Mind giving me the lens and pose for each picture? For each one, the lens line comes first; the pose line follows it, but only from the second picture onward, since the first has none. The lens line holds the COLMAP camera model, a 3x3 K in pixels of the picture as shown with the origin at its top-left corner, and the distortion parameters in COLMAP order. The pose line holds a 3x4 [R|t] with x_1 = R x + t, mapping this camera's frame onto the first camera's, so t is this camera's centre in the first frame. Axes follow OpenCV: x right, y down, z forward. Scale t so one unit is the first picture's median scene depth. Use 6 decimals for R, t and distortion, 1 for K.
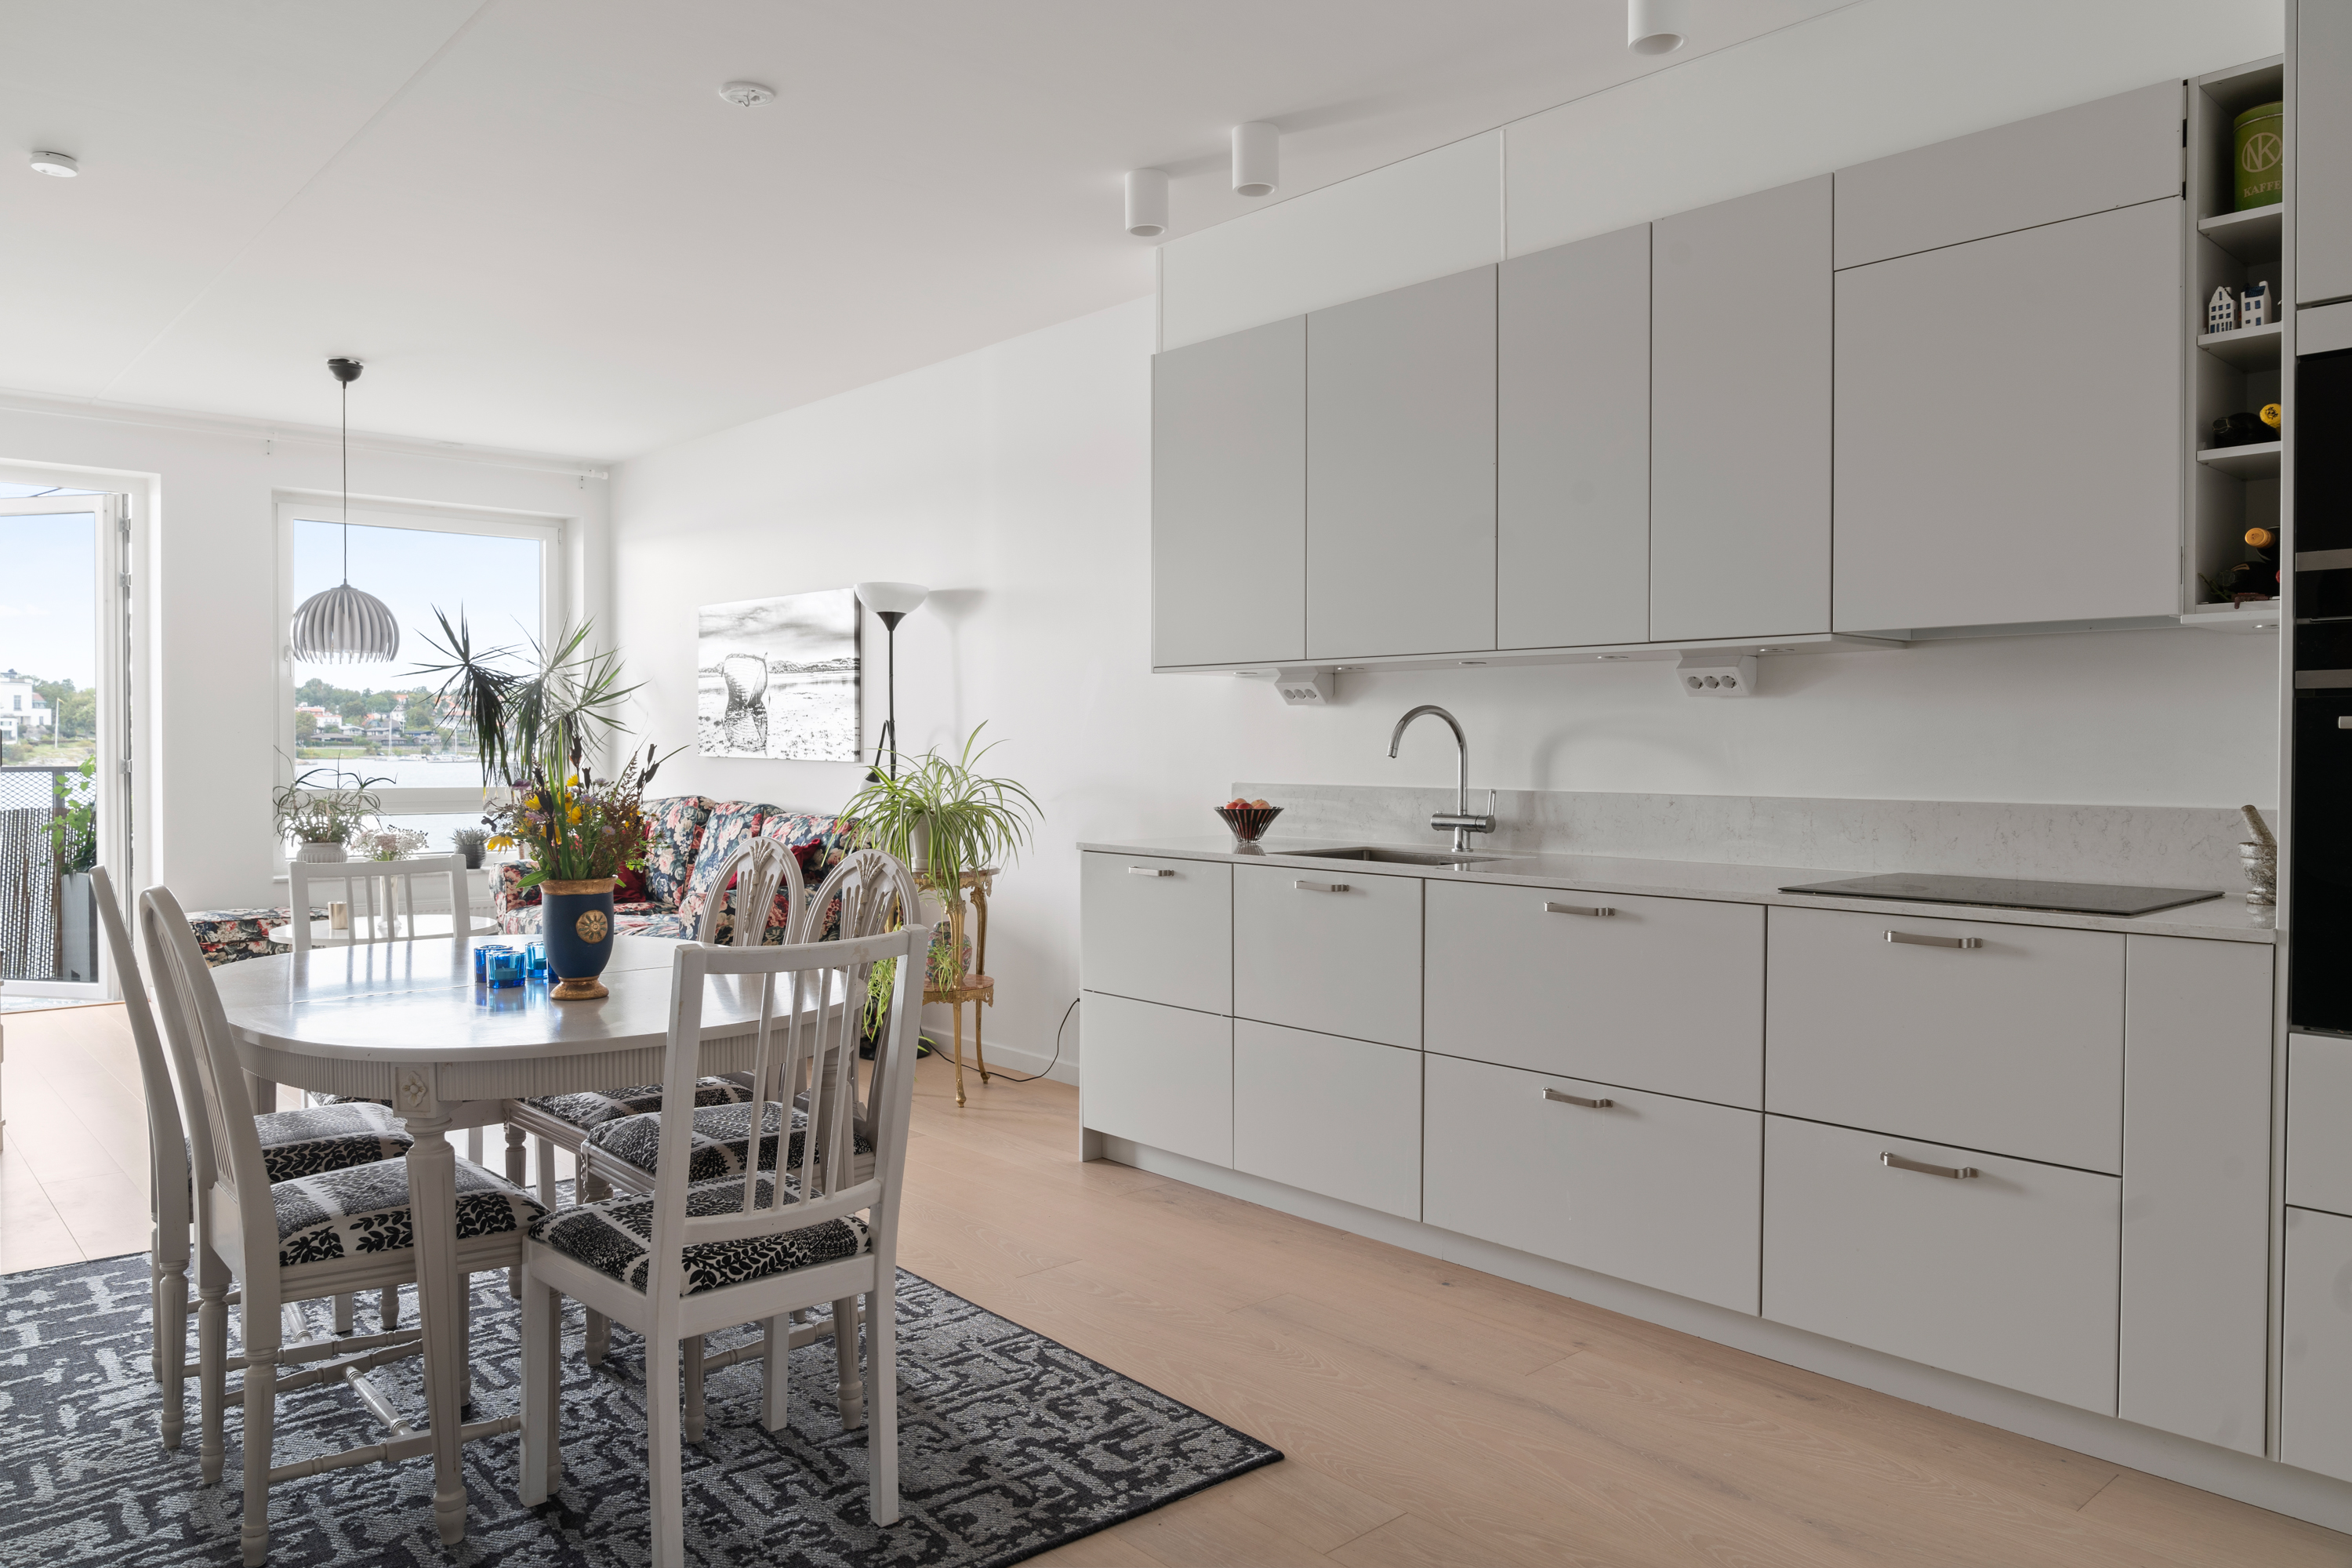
lens RADIAL K [[1592.5, 0, 1187.2], [0, 1592.5, 773.9], [0, 0, 1]] dist [-0.040376, 0.019598]
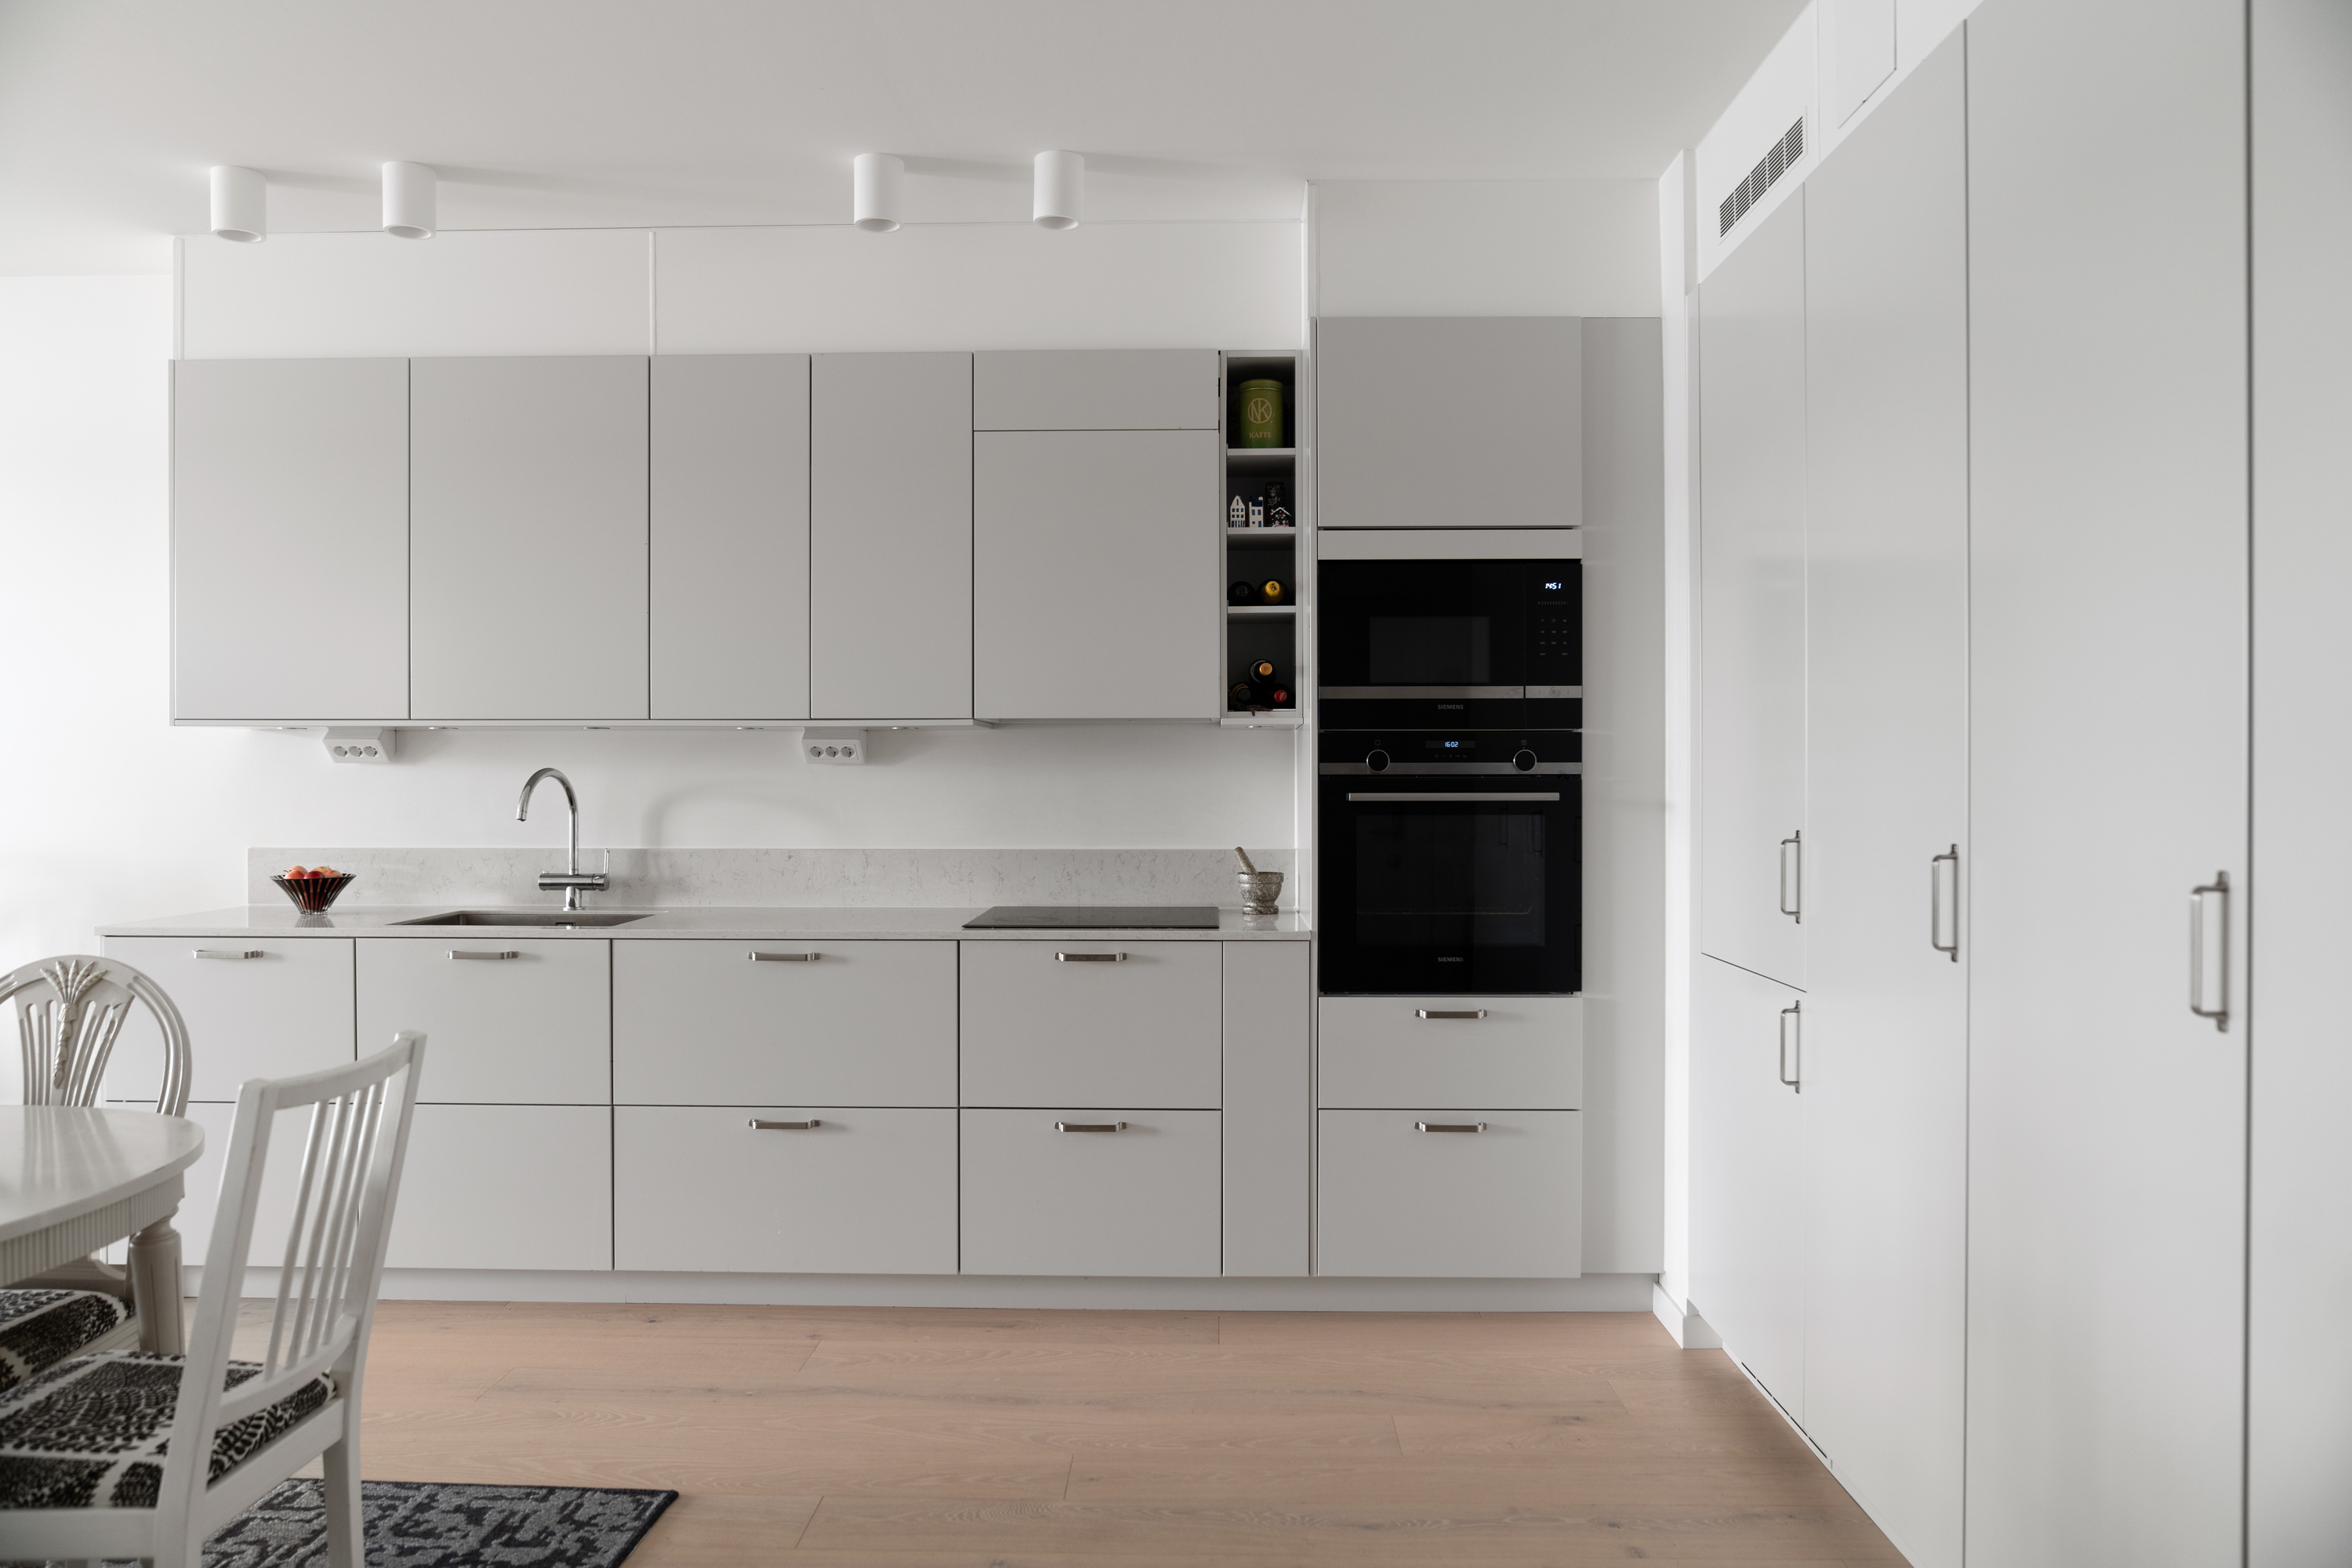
lens RADIAL K [[1592.5, 0, 1187.2], [0, 1592.5, 773.9], [0, 0, 1]] dist [-0.040376, 0.019598]
pose [[0.682583, -0.002620, 0.730804, -0.398903], [0.014122, 0.999854, -0.009605, -0.031025], [-0.730672, 0.016876, 0.682520, 0.015421]]
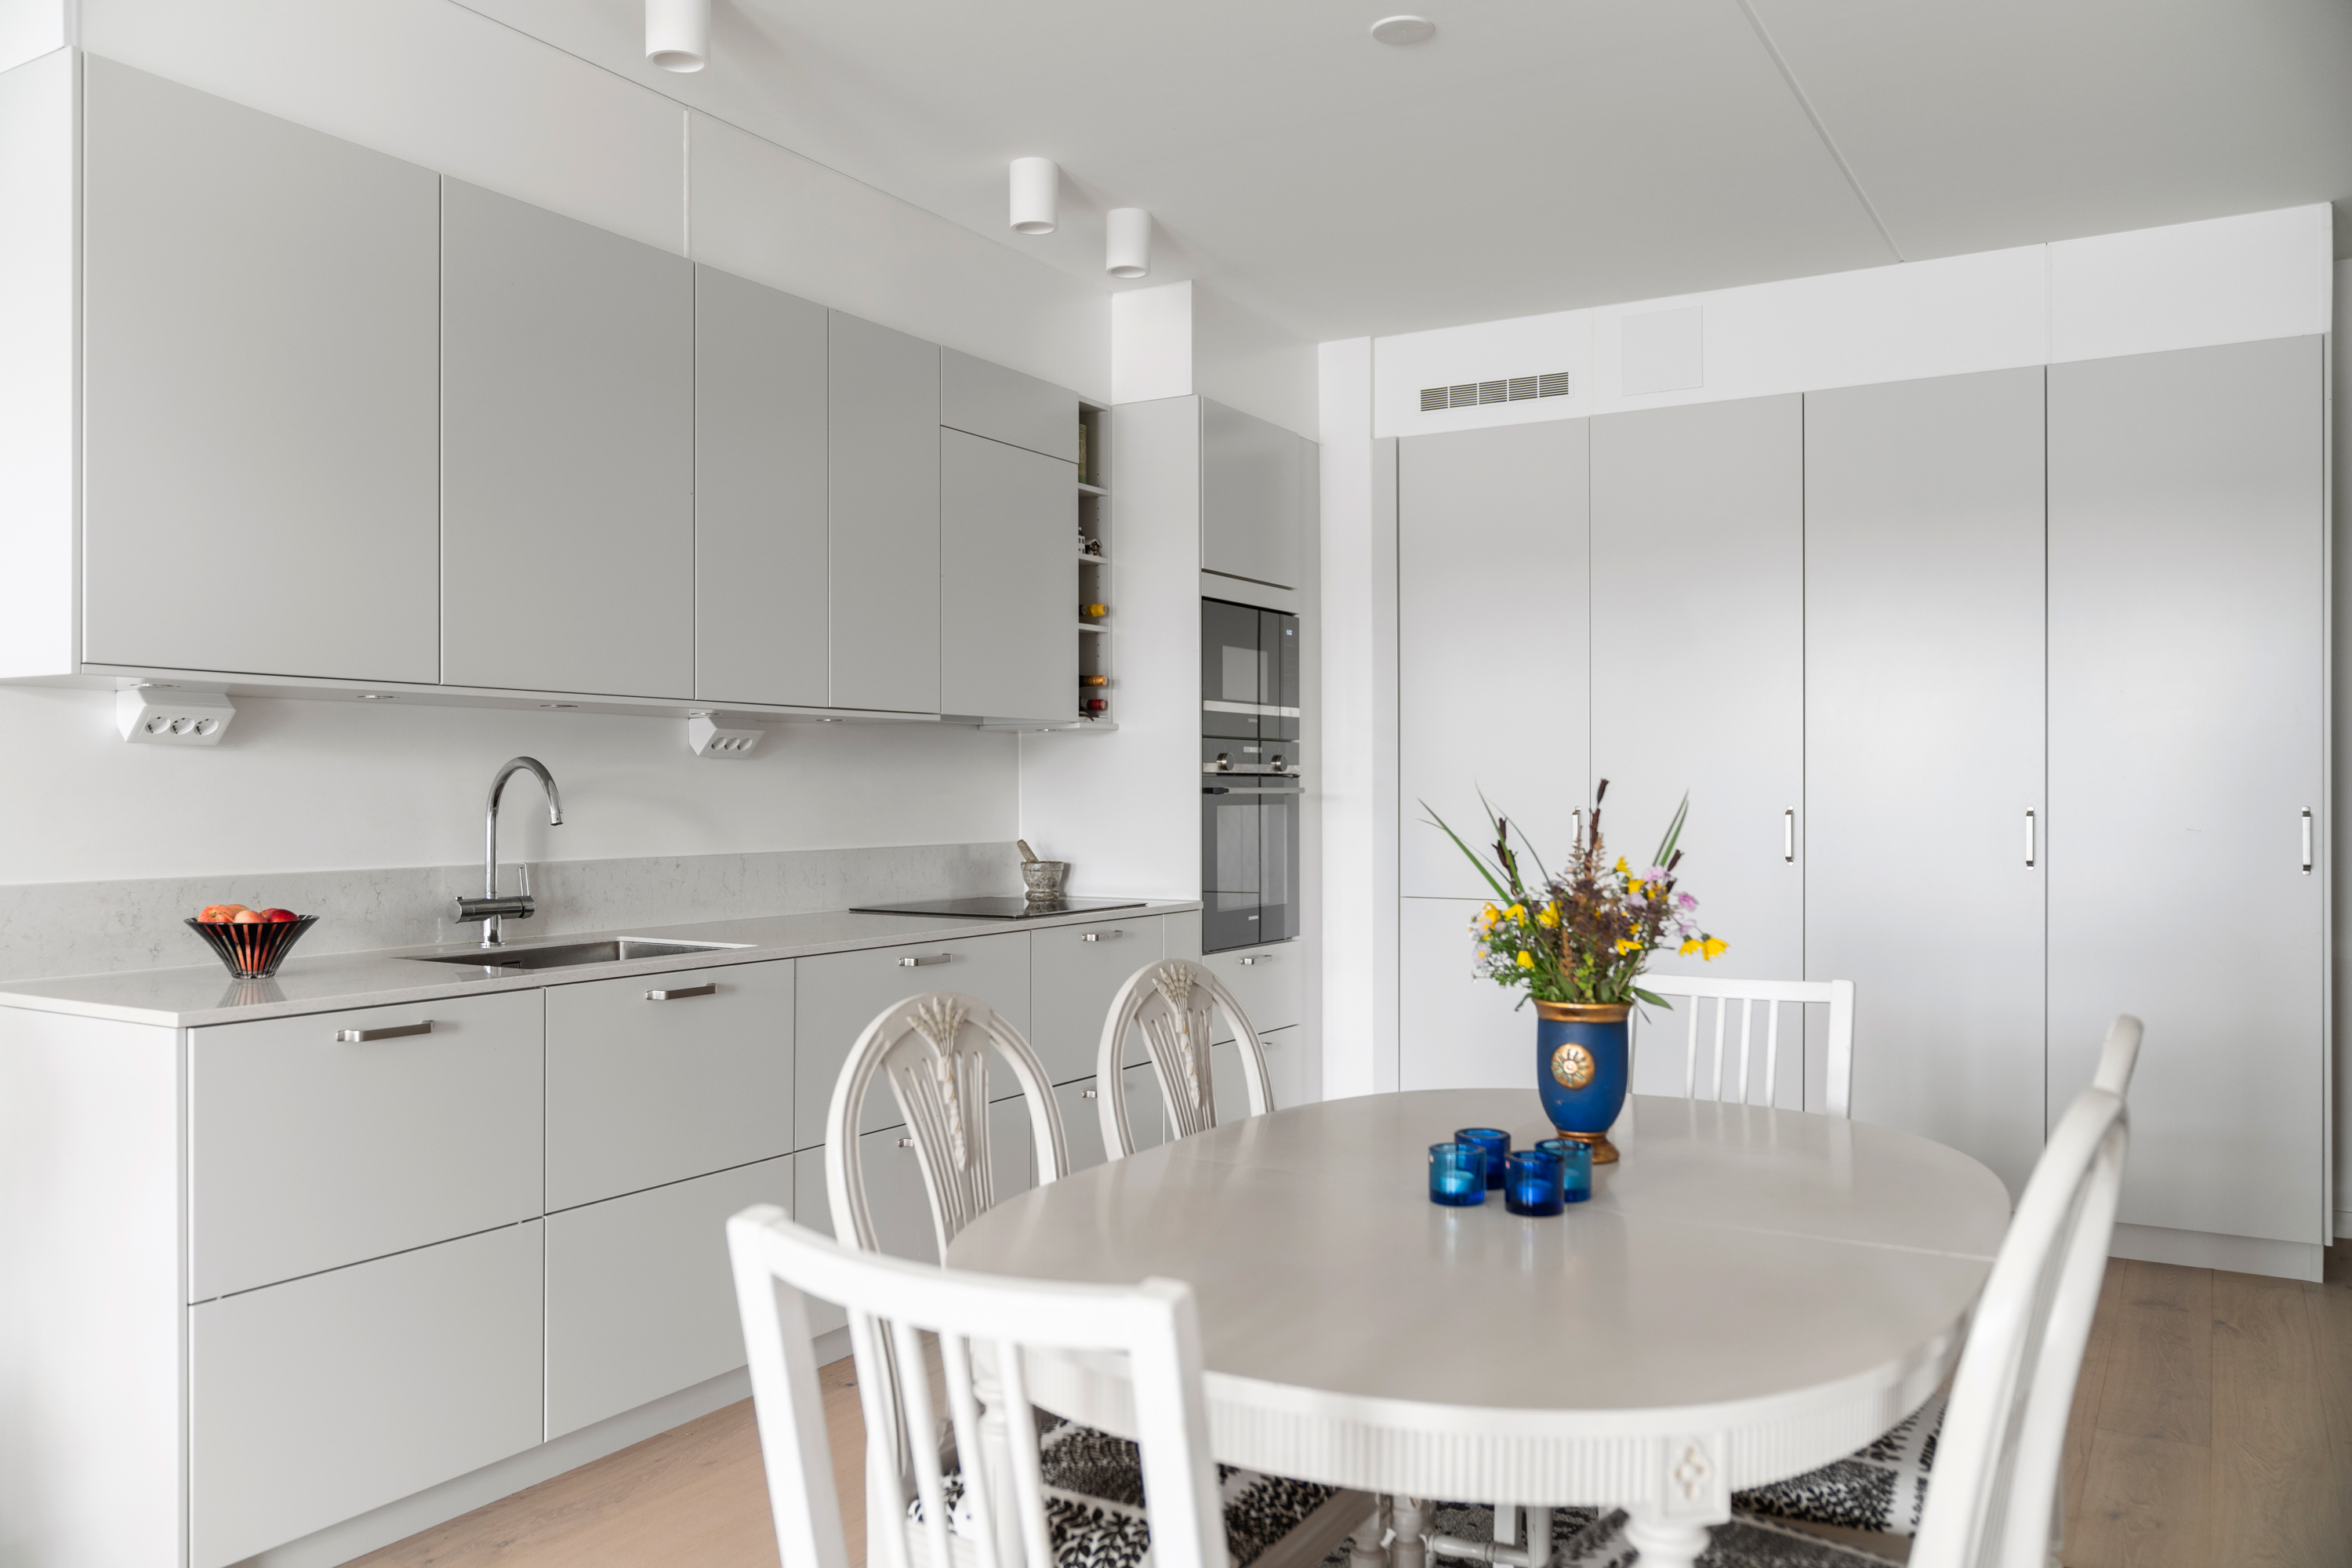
lens RADIAL K [[1750.2, 0, 1176.0], [0, 1750.2, 784.0], [0, 0, 1]] dist [-0.006154, -0.001652]
pose [[-0.289083, -0.002533, 0.957301, -0.967313], [0.011825, 0.999911, 0.006217, -0.041052], [-0.957231, 0.013117, -0.289027, 1.218370]]
